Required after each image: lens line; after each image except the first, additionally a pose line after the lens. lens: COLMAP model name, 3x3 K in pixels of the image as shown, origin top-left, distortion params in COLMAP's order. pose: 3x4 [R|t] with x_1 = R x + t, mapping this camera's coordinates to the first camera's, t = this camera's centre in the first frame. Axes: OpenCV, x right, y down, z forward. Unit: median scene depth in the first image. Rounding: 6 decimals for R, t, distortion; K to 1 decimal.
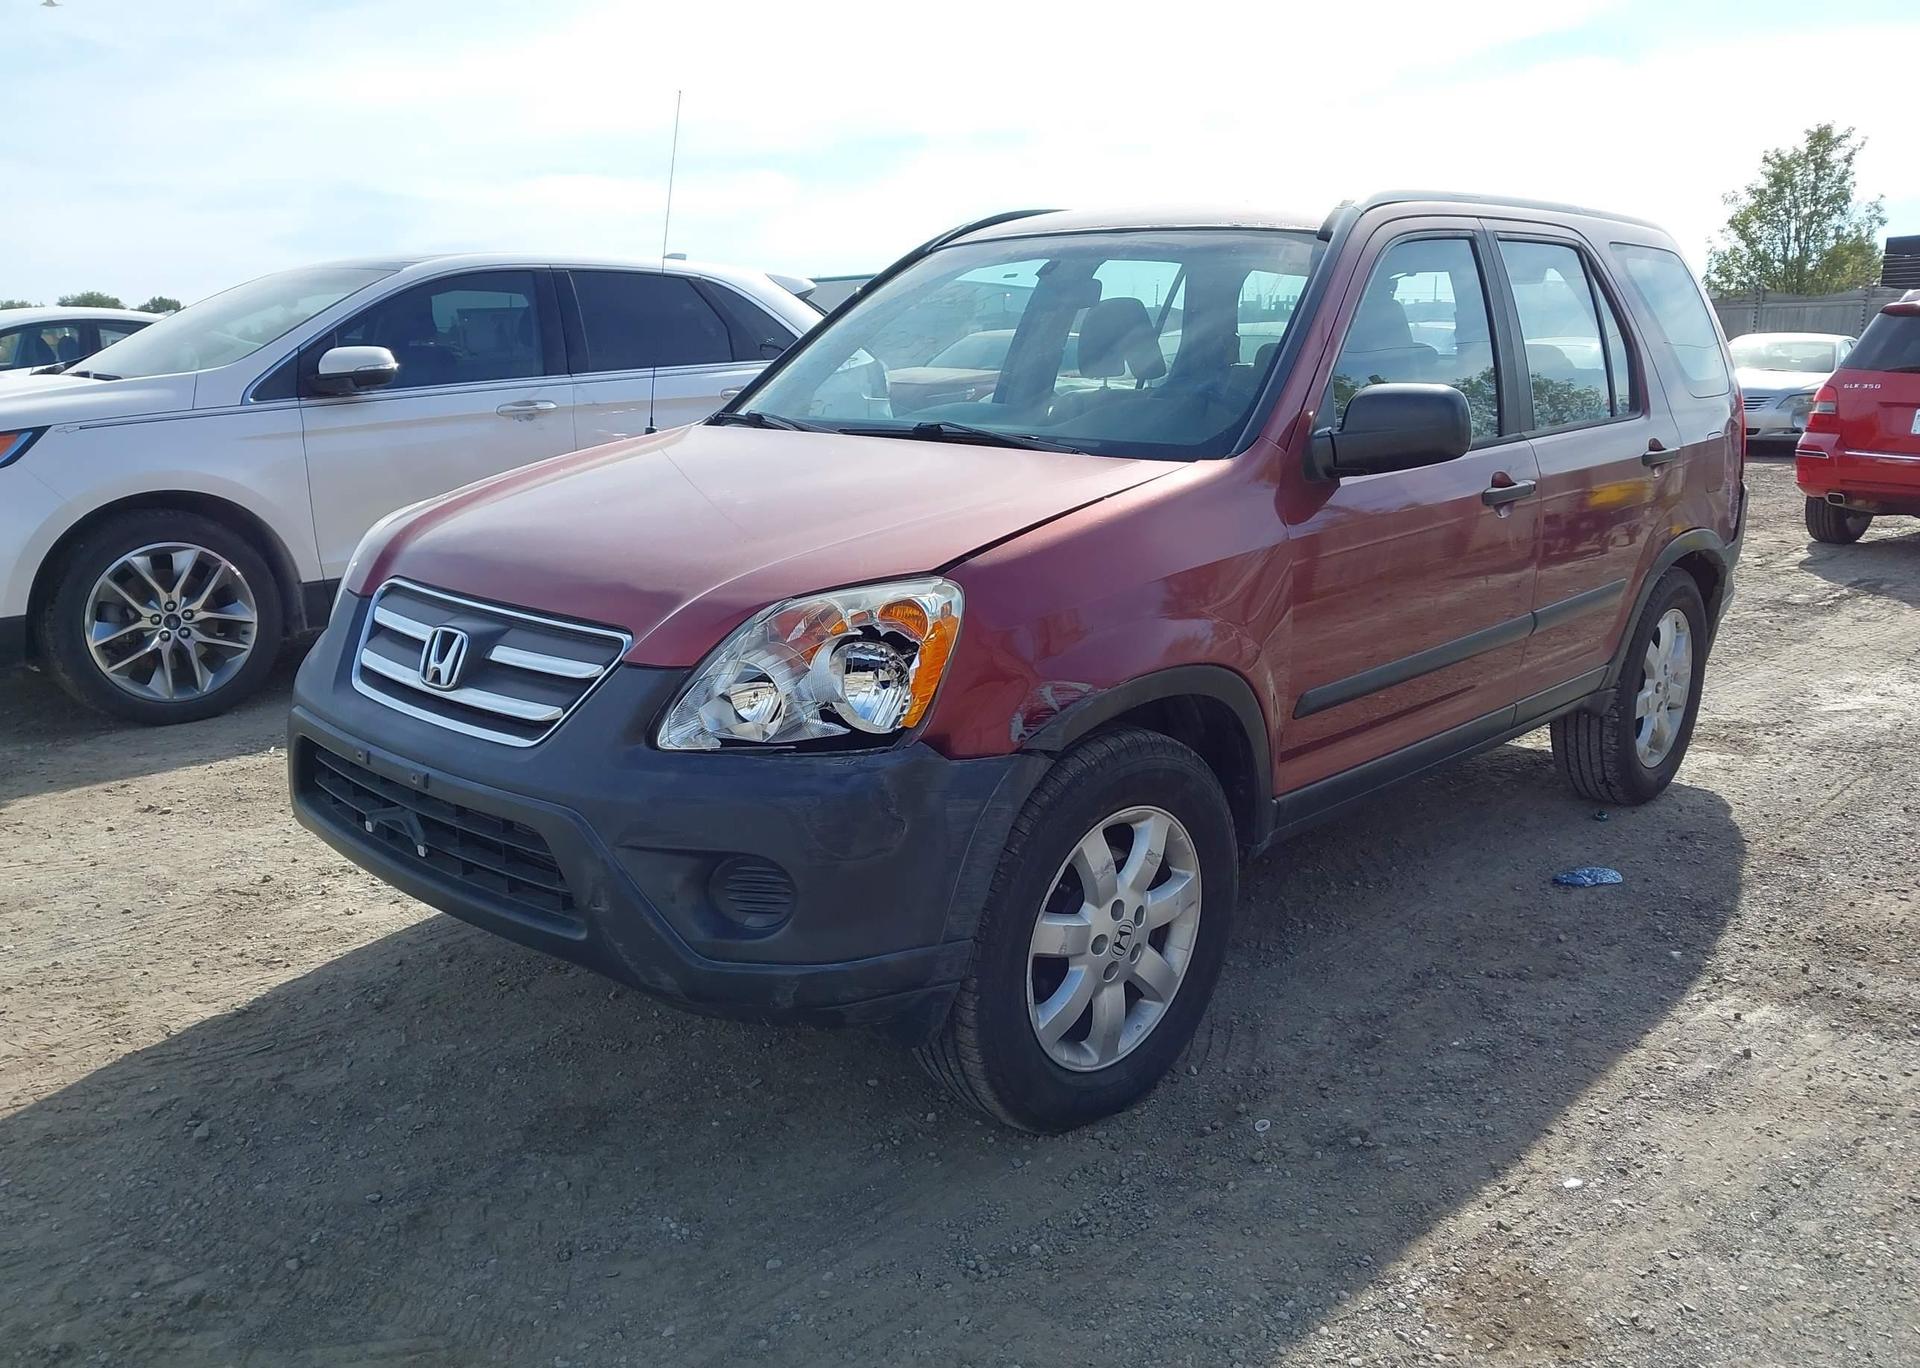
lens RADIAL K [[1547.1, 0, 1001.4], [0, 1547.1, 704.4], [0, 0, 1]] dist [0.033043, -0.028238]
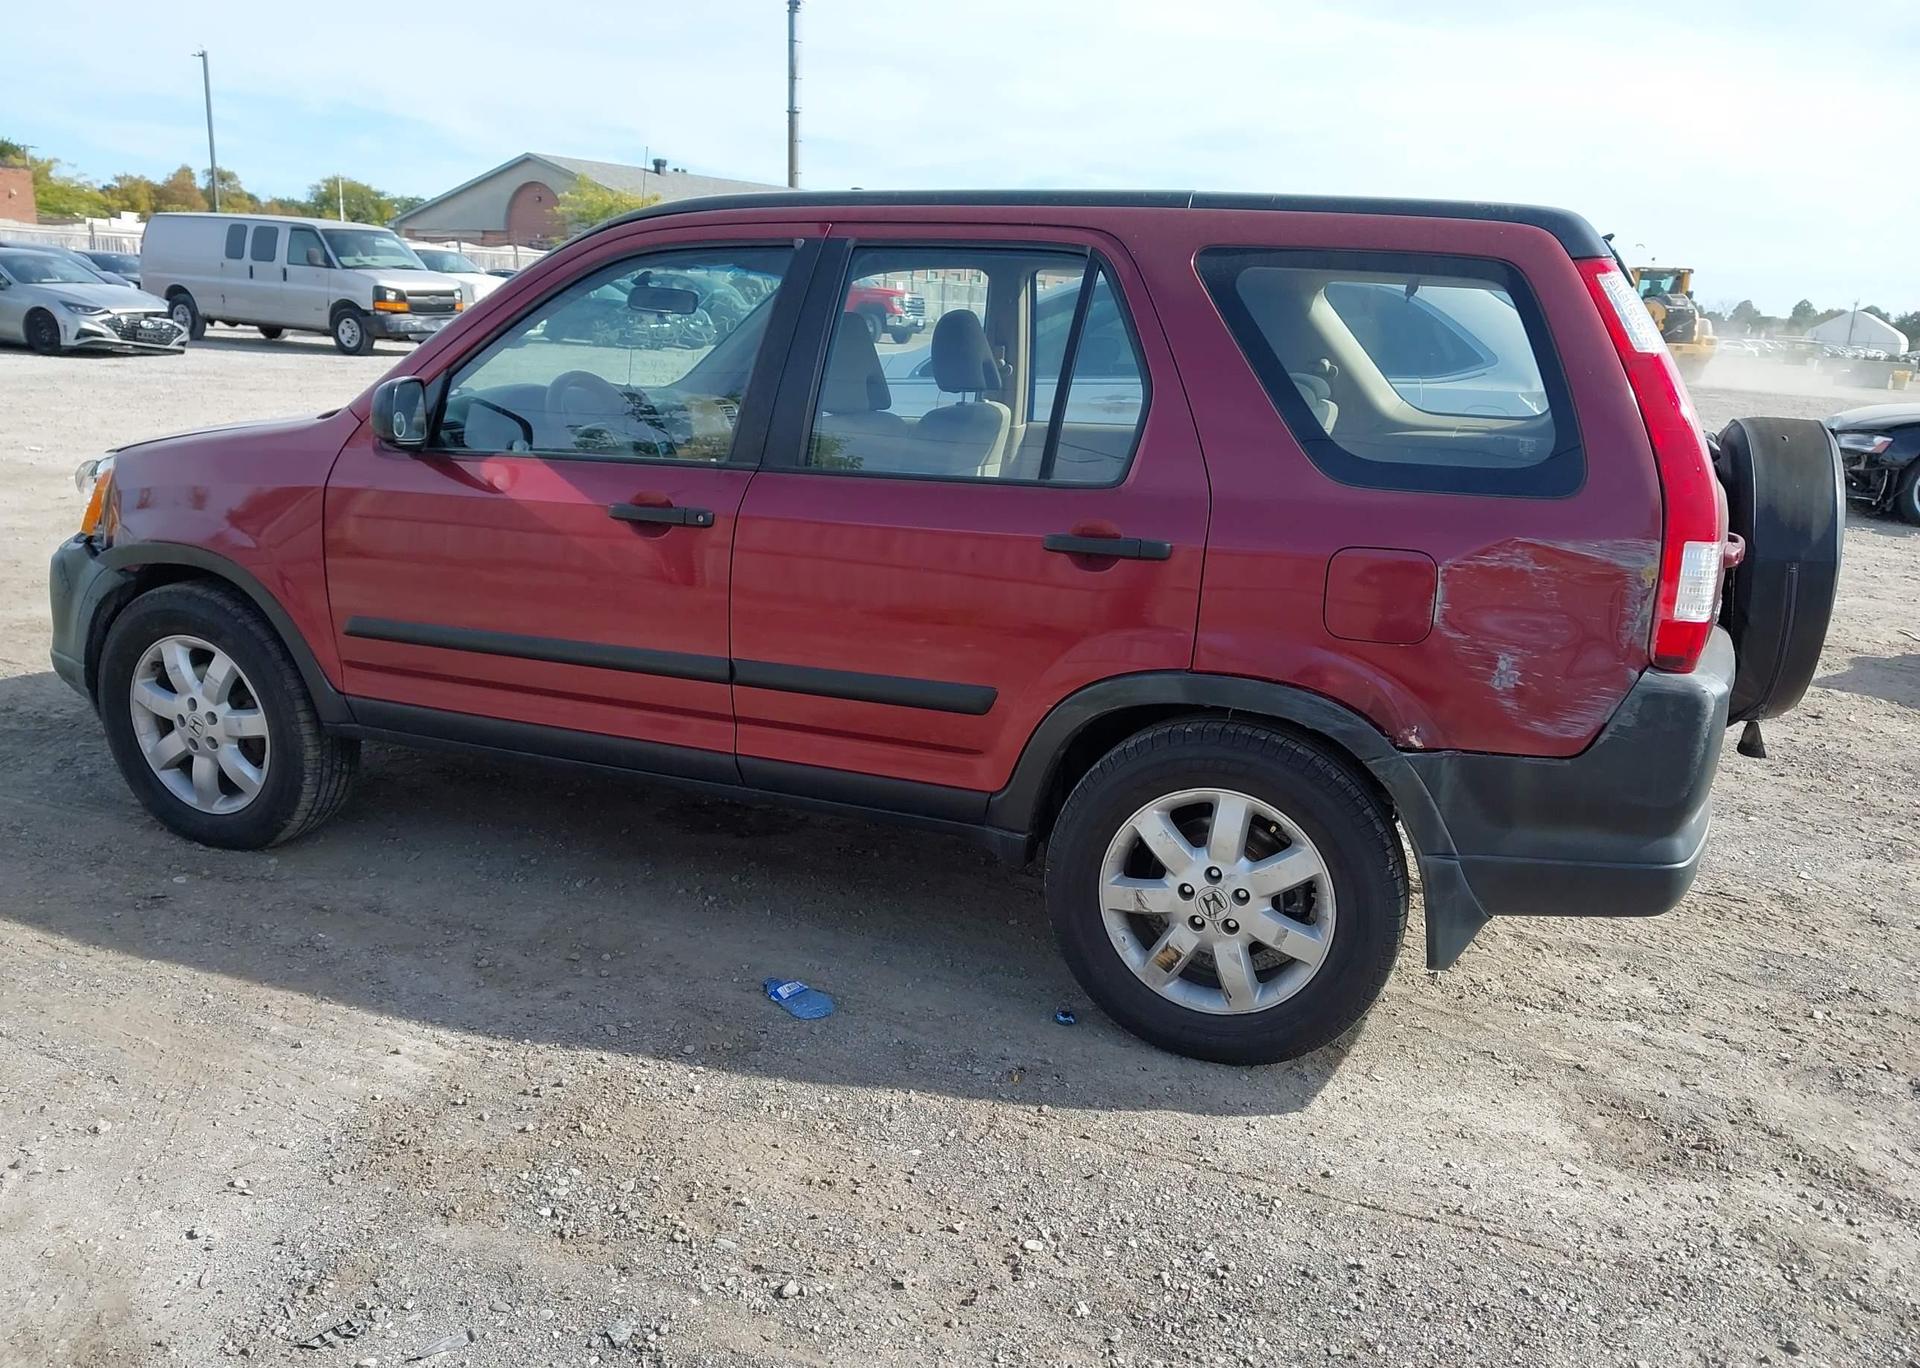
lens RADIAL K [[1547.1, 0, 945.9], [0, 1547.1, 747.5], [0, 0, 1]] dist [0.033043, -0.028238]
pose [[0.335959, 0.270329, -0.902249, 1.660610], [-0.254609, 0.948329, 0.189330, -0.291428], [0.906811, 0.166114, 0.387428, 1.075393]]
